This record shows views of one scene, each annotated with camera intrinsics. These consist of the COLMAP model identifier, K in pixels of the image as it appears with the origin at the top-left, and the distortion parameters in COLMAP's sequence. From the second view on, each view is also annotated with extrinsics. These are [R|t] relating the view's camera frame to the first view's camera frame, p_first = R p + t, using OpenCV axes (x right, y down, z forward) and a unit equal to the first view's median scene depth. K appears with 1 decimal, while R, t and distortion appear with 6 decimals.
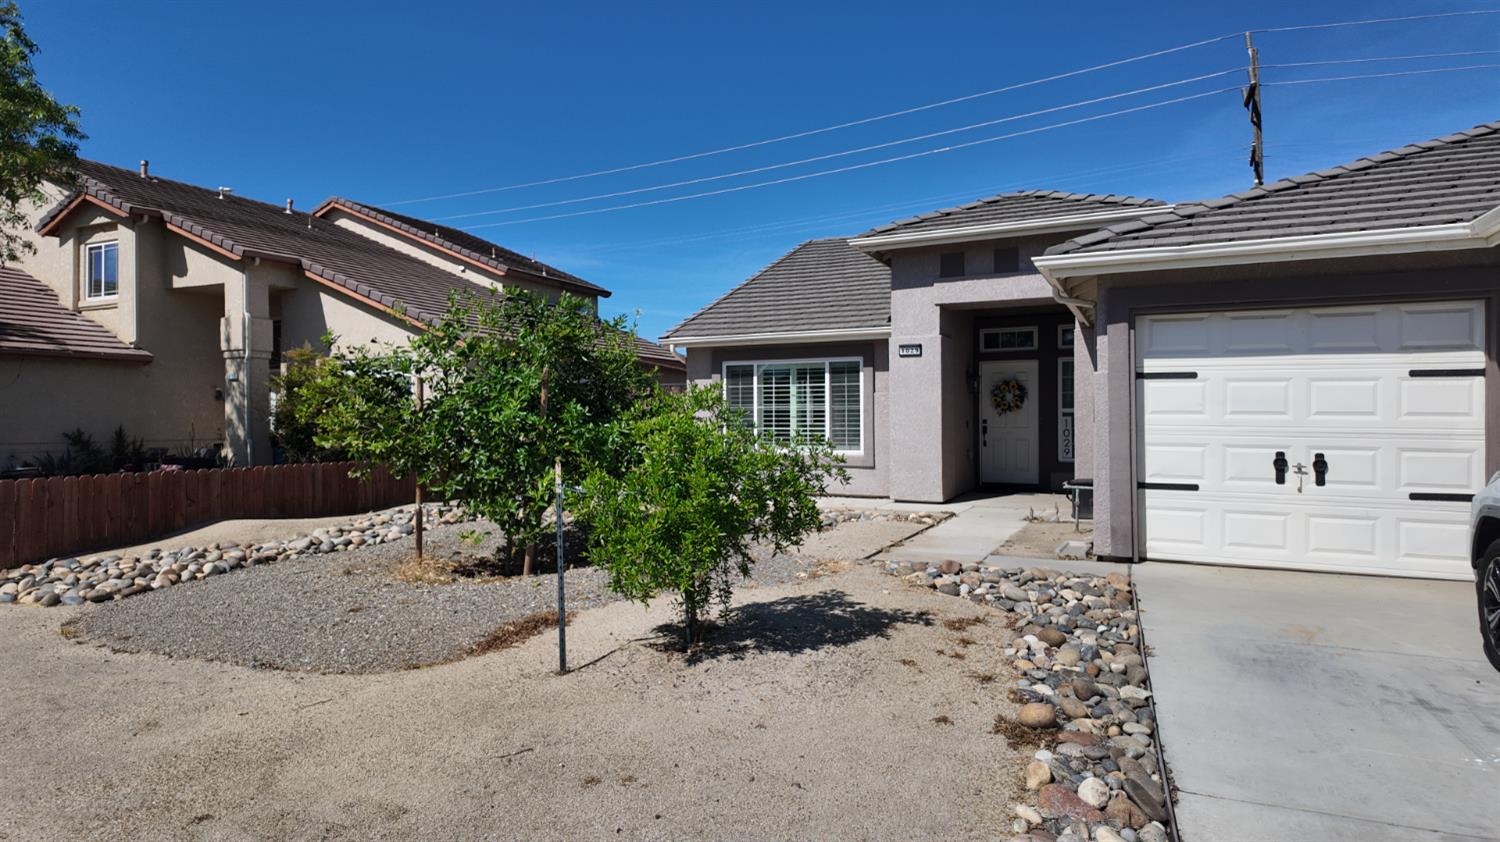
lens RADIAL K [[870.0, 0, 750.0], [0, 870.0, 421.0], [0, 0, 1]] dist [0.045536, -0.032567]
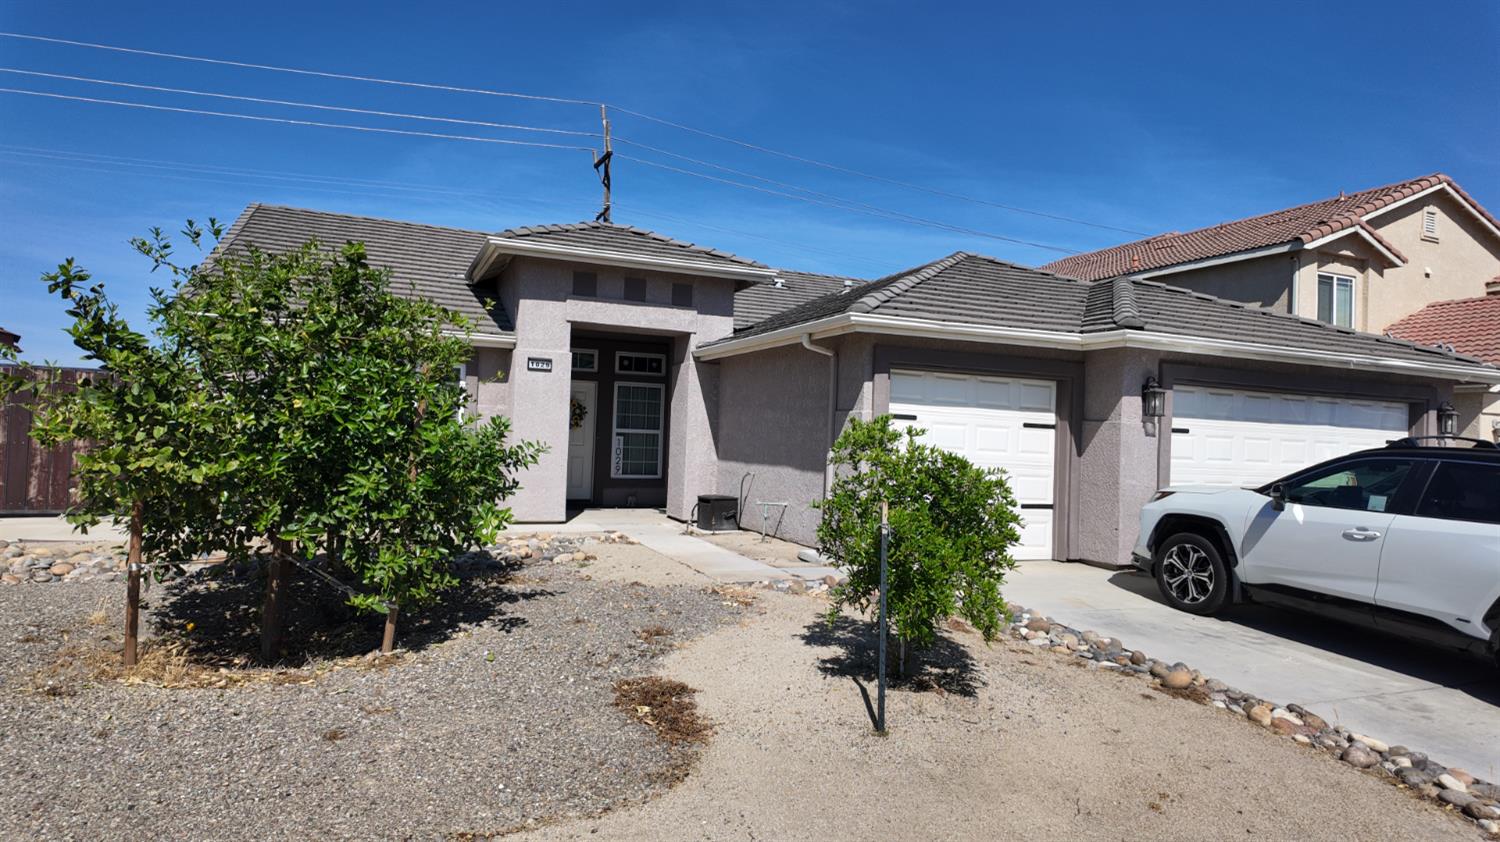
lens RADIAL K [[870.0, 0, 750.0], [0, 870.0, 421.0], [0, 0, 1]] dist [0.045536, -0.032567]
pose [[0.677658, 0.042258, 0.734162, -0.372636], [-0.036019, 0.999057, -0.024259, -0.004025], [-0.734494, -0.010005, 0.678541, 0.180518]]
